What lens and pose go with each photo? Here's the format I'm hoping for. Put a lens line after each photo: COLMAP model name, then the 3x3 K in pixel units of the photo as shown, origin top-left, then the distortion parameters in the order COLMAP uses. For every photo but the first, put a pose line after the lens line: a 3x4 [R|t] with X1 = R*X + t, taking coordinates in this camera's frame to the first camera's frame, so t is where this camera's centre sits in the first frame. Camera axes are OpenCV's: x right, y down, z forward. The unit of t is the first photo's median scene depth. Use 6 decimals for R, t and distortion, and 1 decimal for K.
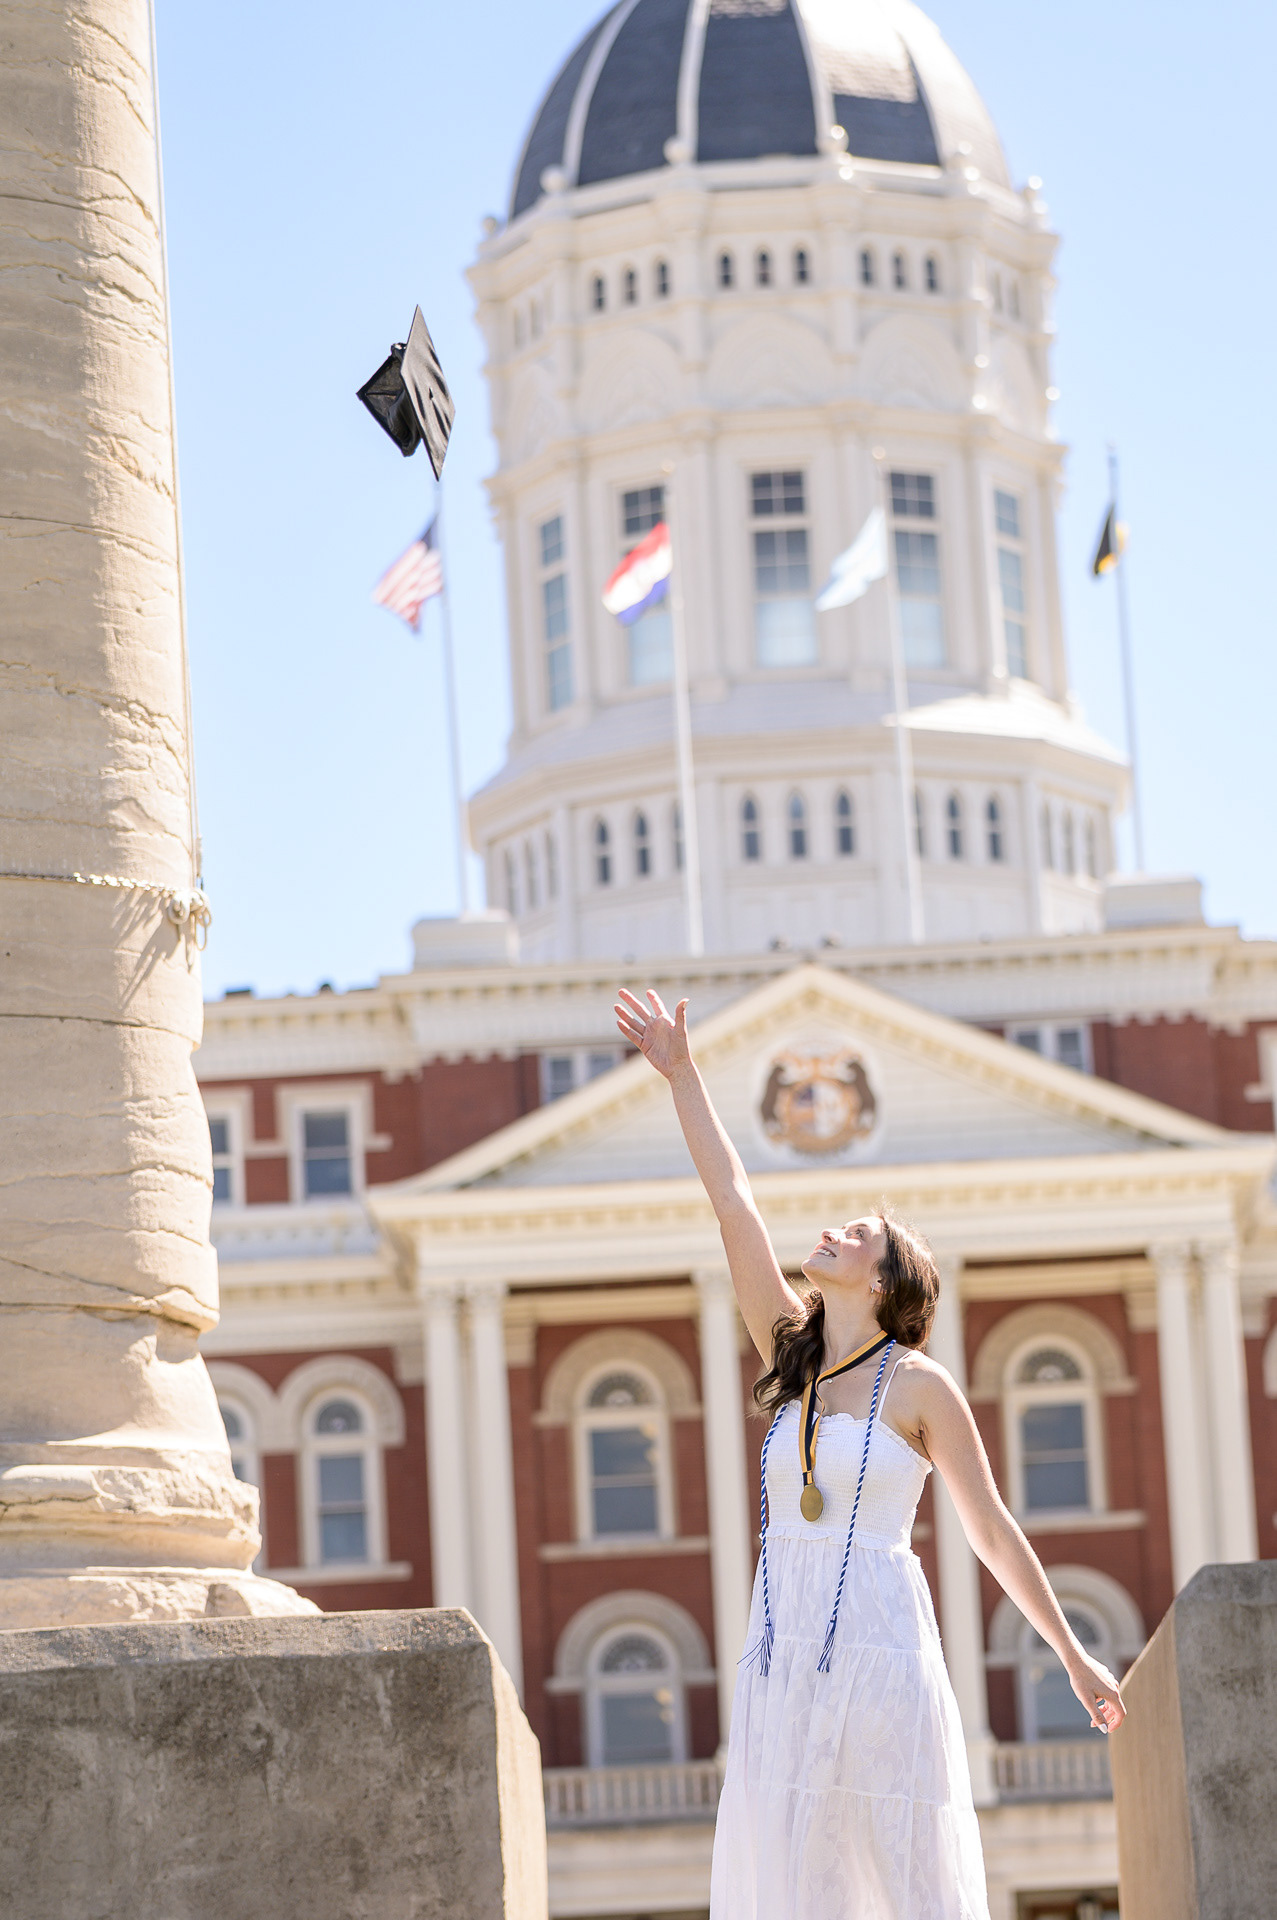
lens RADIAL K [[6394.0, 0, 638.5], [0, 6394.0, 960.0], [0, 0, 1]] dist [-0.107492, 0.637323]
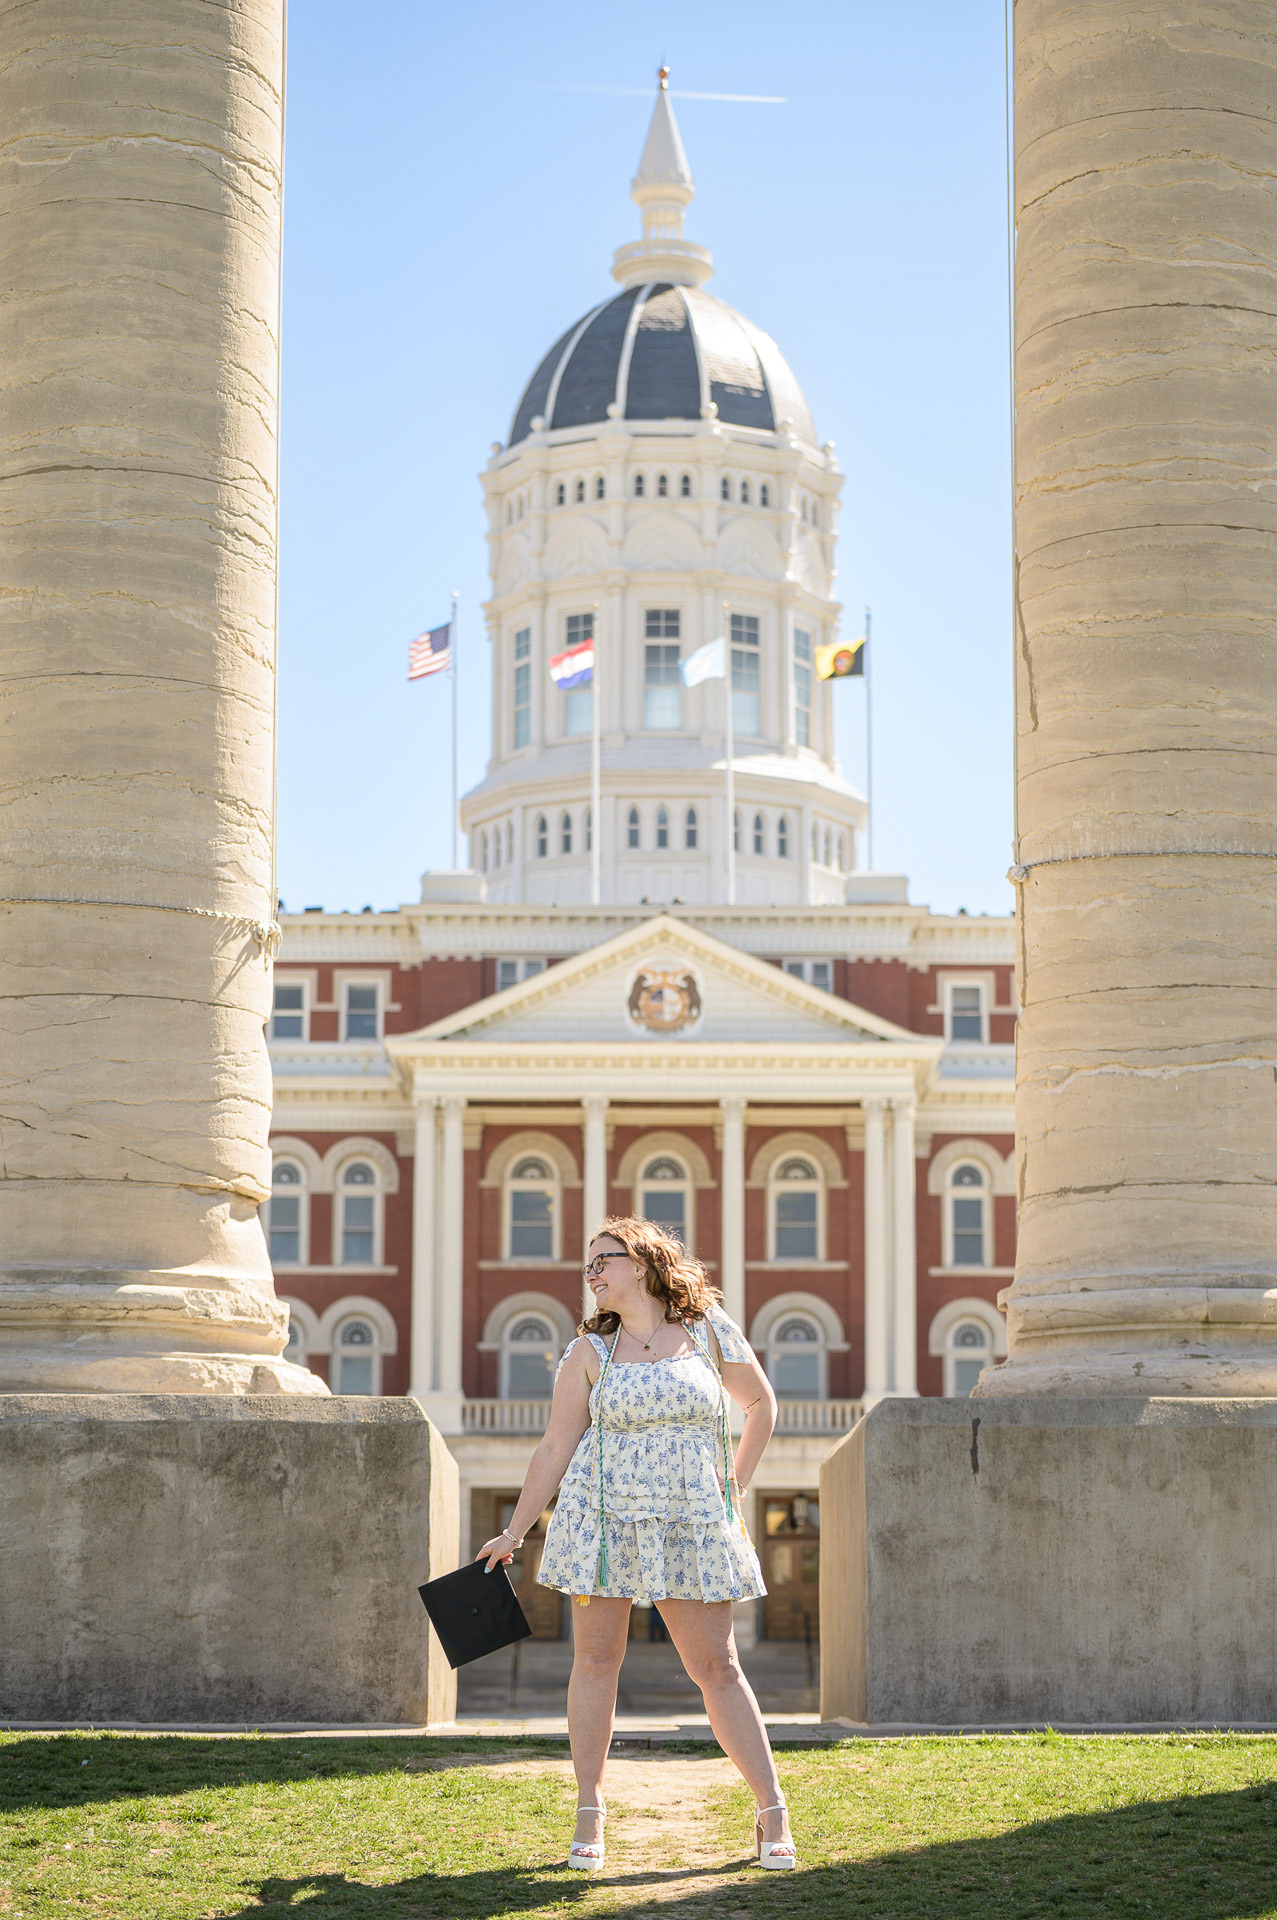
lens RADIAL K [[3902.8, 0, 640.9], [0, 3902.8, 883.1], [0, 0, 1]] dist [-0.205793, 0.151646]
pose [[0.997965, 0.060483, 0.020175, 0.000175], [-0.060419, 0.998166, -0.003767, -0.003128], [-0.020366, 0.002541, 0.999789, 0.005619]]
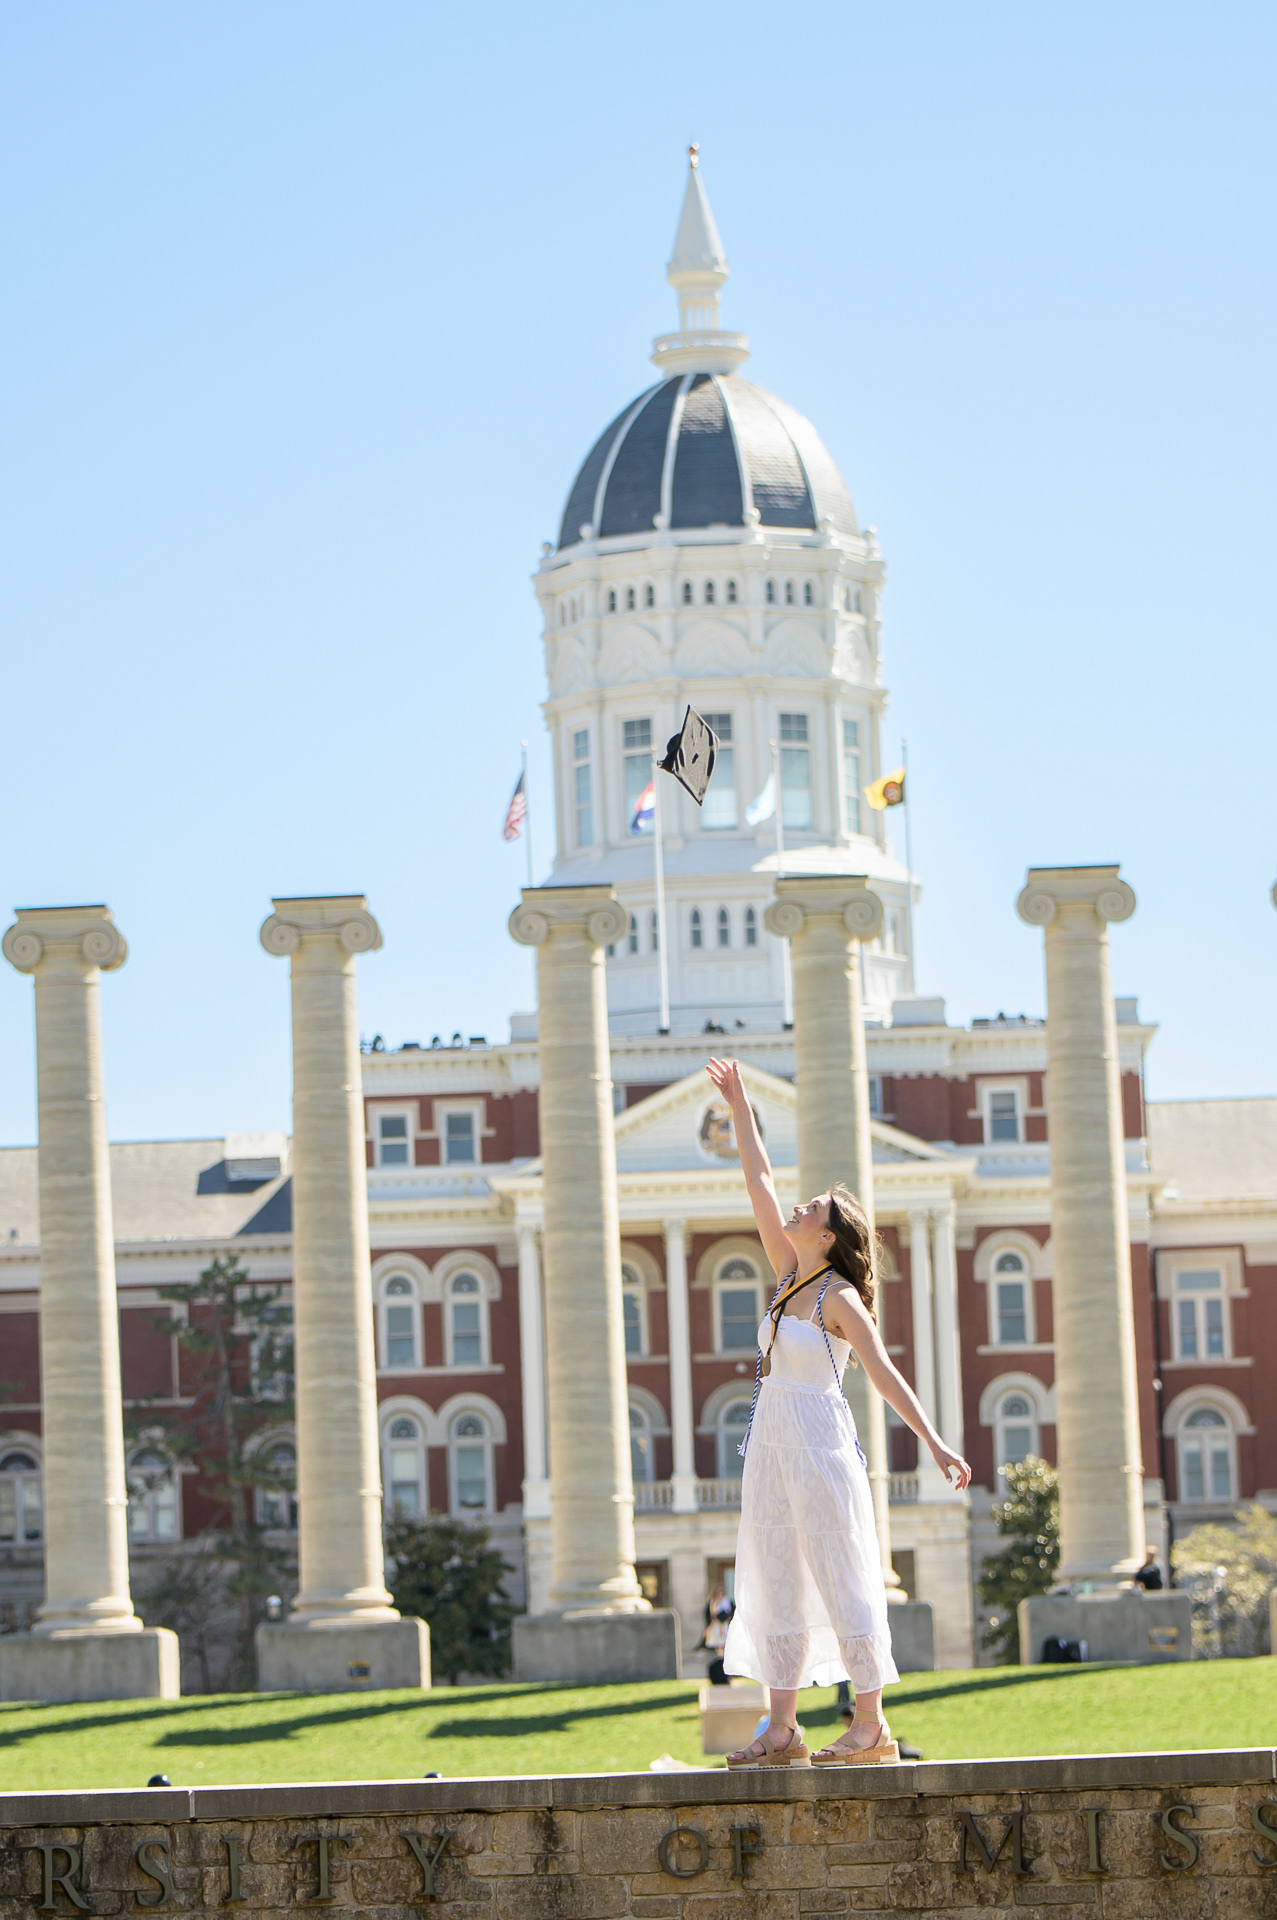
lens RADIAL K [[6394.0, 0, 638.5], [0, 6394.0, 960.0], [0, 0, 1]] dist [-0.107492, 0.637323]
pose [[0.999778, 0.016743, 0.012784, -0.022449], [-0.017607, 0.997337, 0.070772, -0.150486], [-0.011565, -0.070981, 0.997411, -0.812019]]
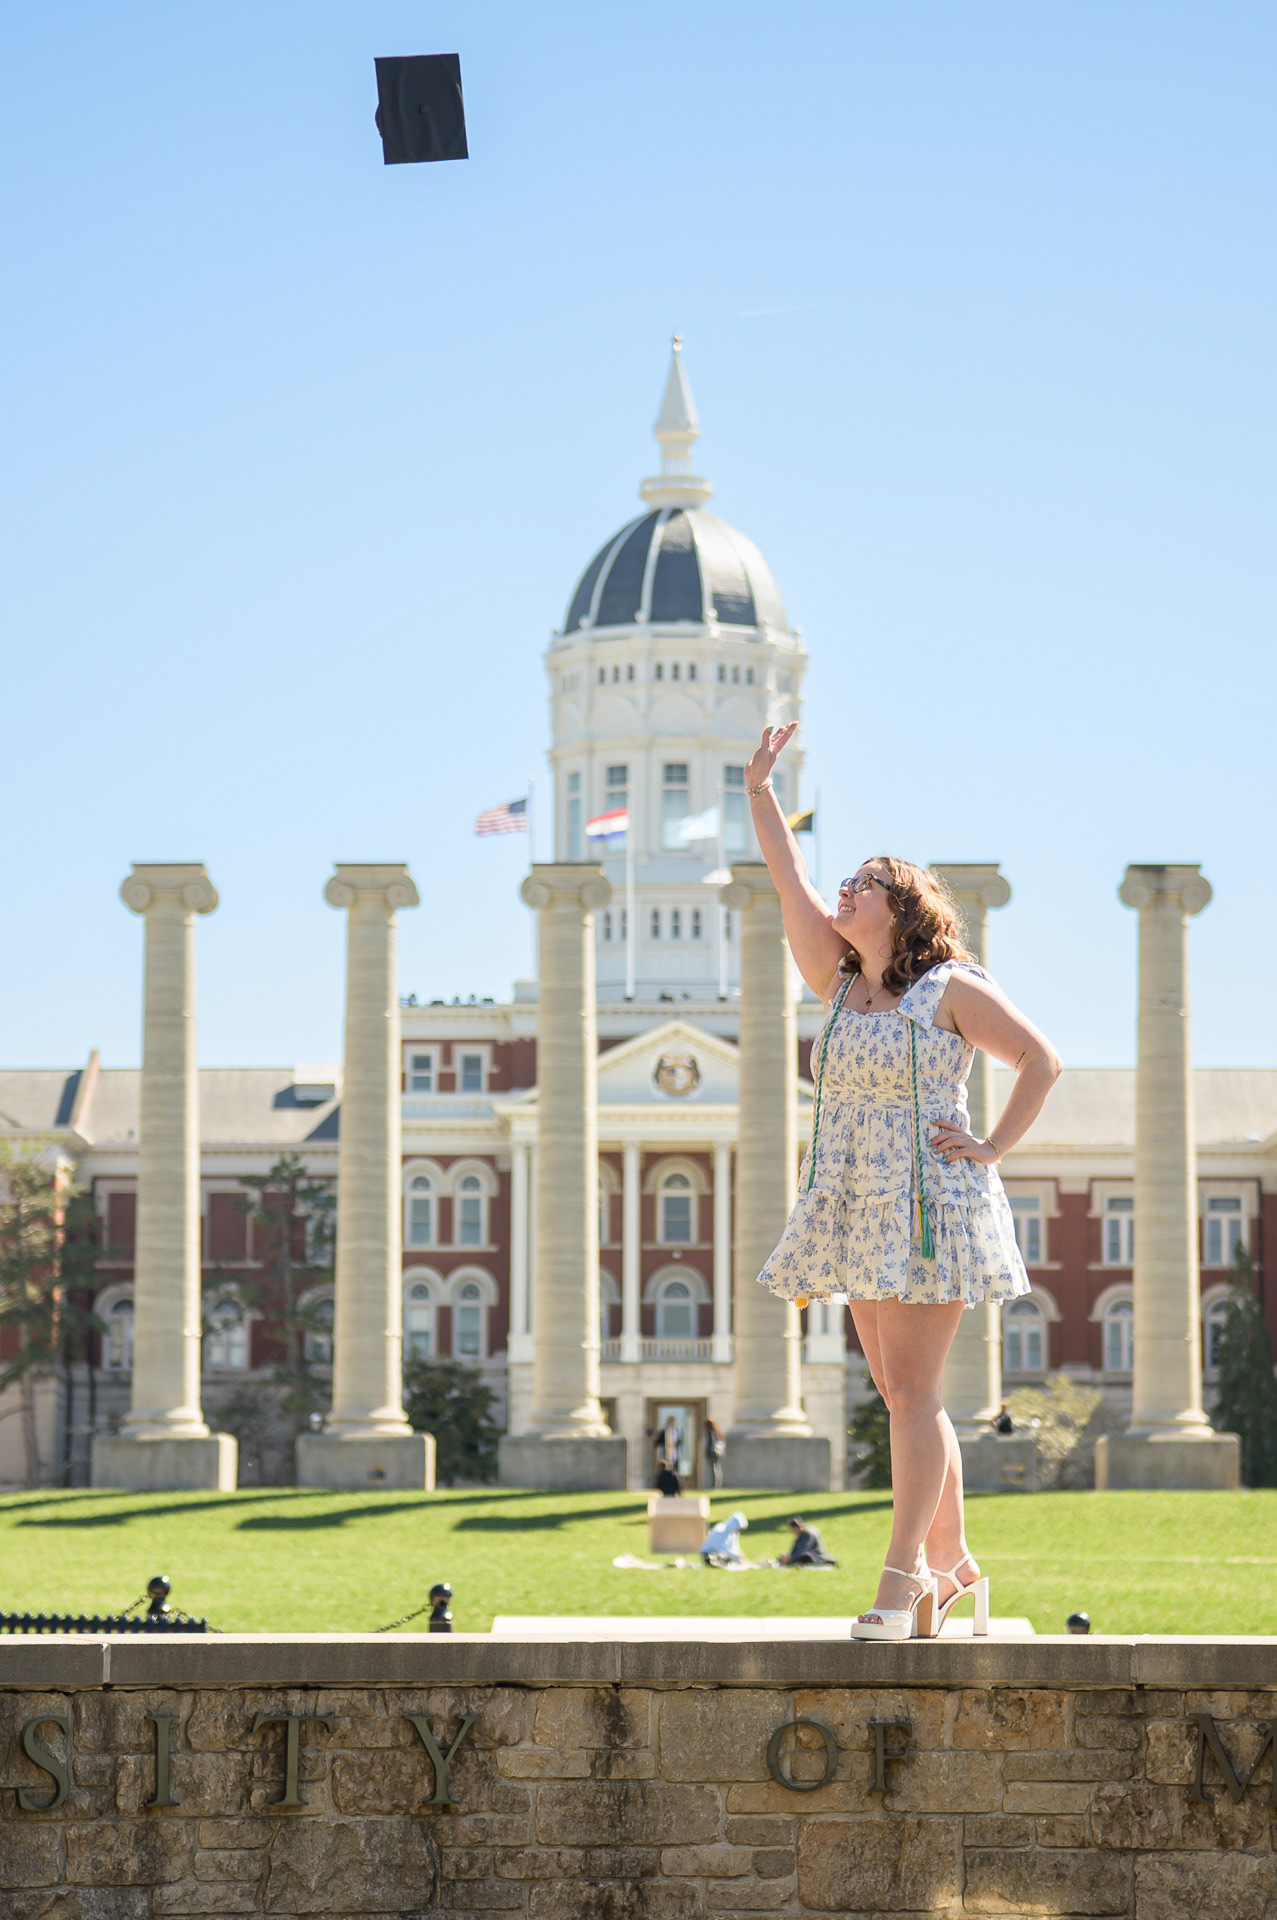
lens RADIAL K [[4634.0, 0, 675.7], [0, 4634.0, 904.3], [0, 0, 1]] dist [0.080423, 0.198757]
pose [[0.997981, 0.057266, 0.027485, -0.024102], [-0.058759, 0.996644, 0.056998, -0.137895], [-0.024129, -0.058498, 0.997996, -0.743121]]
